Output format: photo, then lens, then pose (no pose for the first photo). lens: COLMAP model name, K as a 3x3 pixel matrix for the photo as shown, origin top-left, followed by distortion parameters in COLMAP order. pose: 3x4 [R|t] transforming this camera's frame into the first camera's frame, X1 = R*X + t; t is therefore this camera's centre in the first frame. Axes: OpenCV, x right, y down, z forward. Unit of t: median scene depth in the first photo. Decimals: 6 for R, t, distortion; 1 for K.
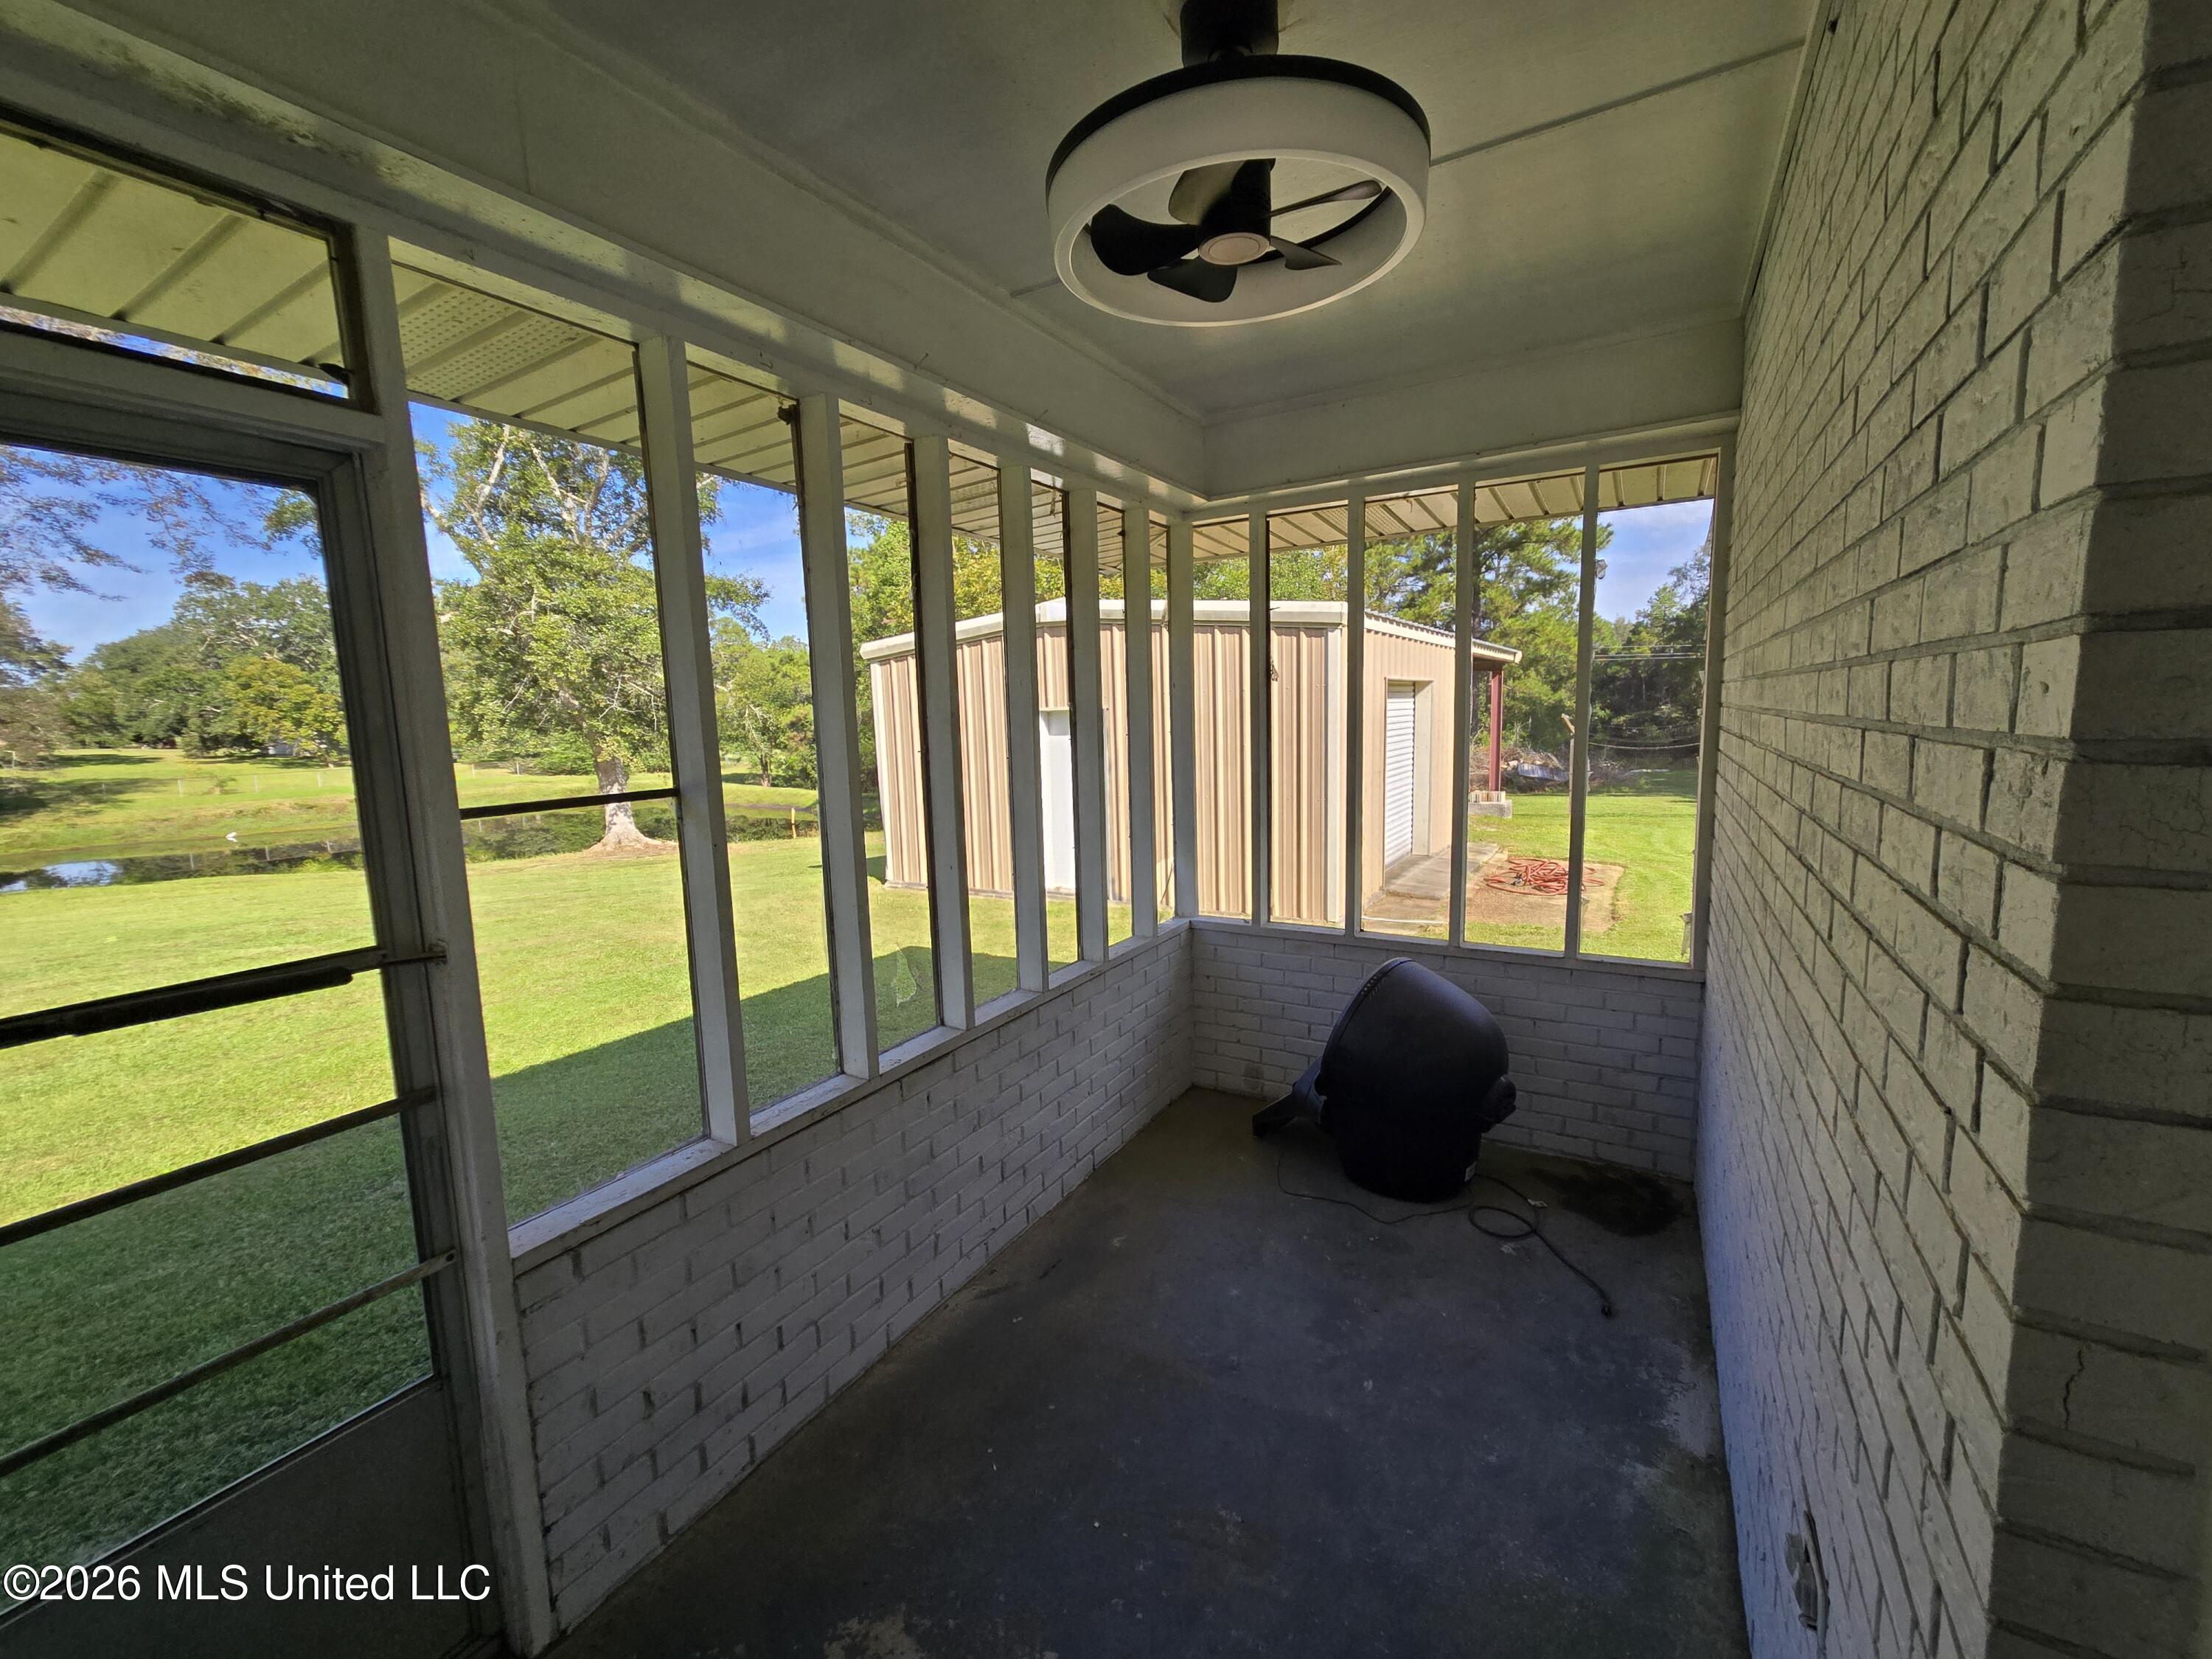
lens RADIAL K [[905.3, 0, 1107.6], [0, 905.3, 834.5], [0, 0, 1]] dist [0.001623, 0.000451]
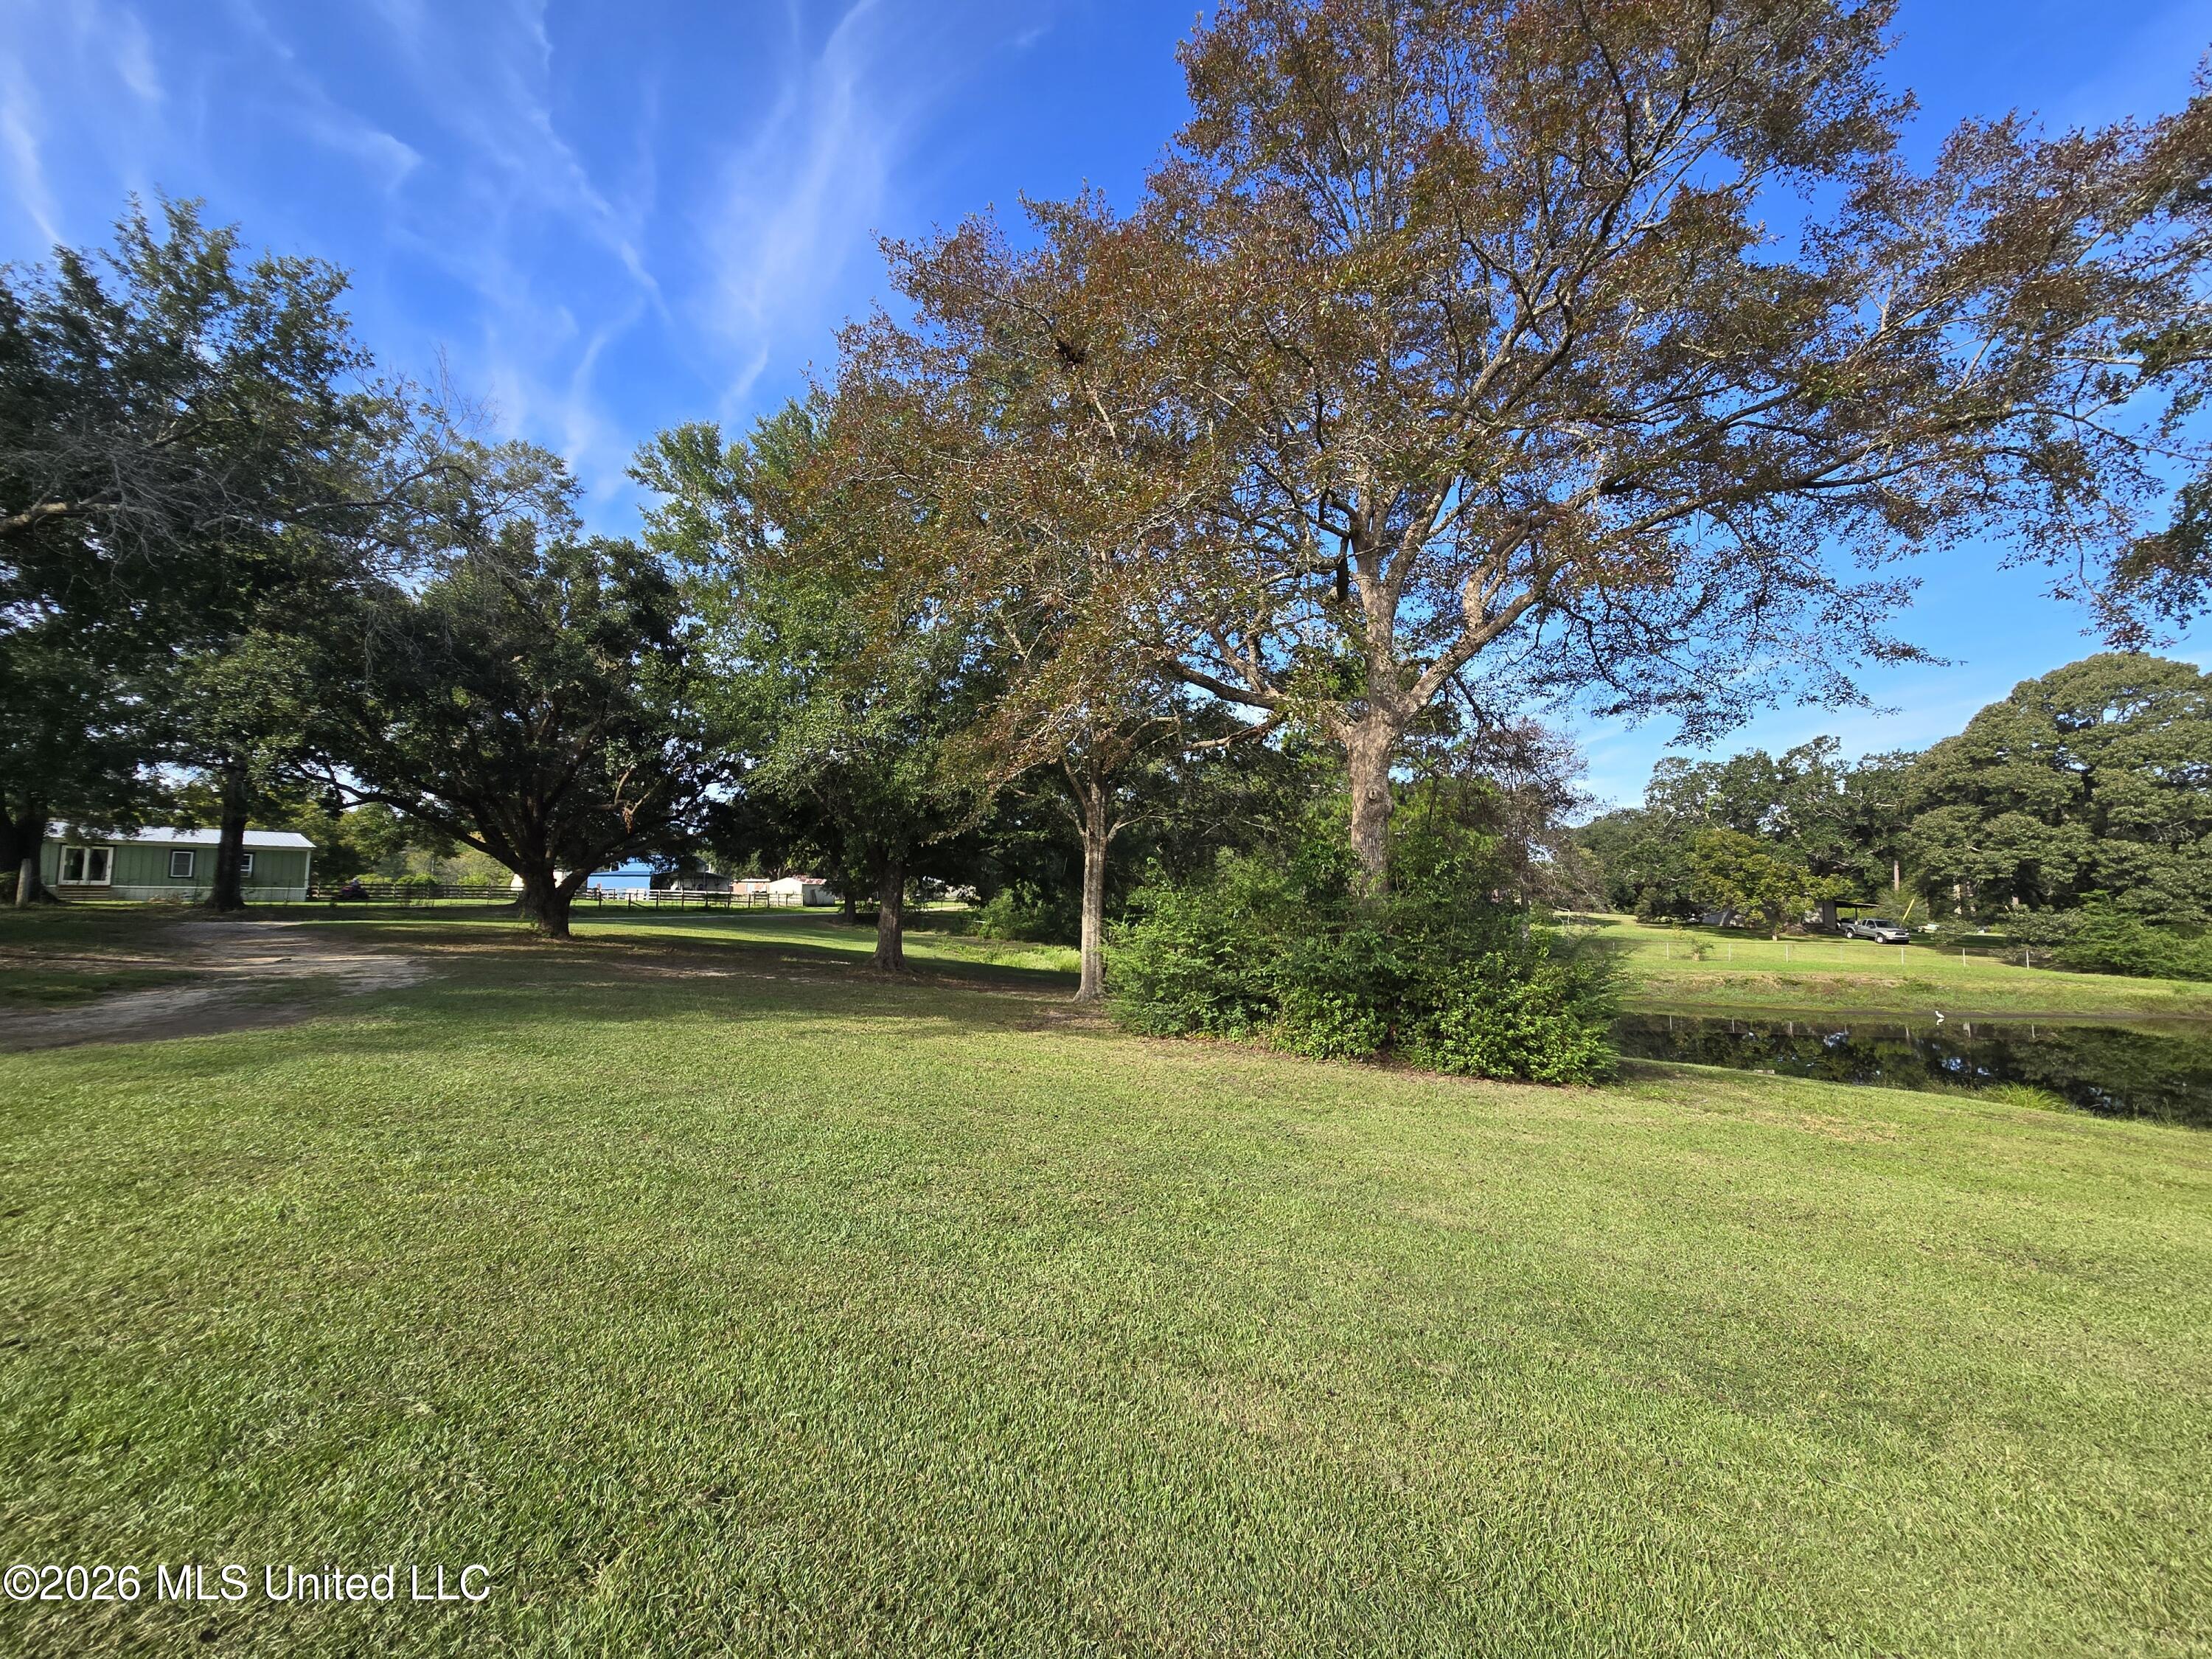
lens RADIAL K [[905.3, 0, 1118.3], [0, 905.3, 835.7], [0, 0, 1]] dist [0.001623, 0.000451]
pose [[0.312318, -0.040384, -0.949119, -0.176802], [-0.143824, 0.985569, -0.089261, 0.001856], [0.939027, 0.164384, 0.302003, 0.053581]]
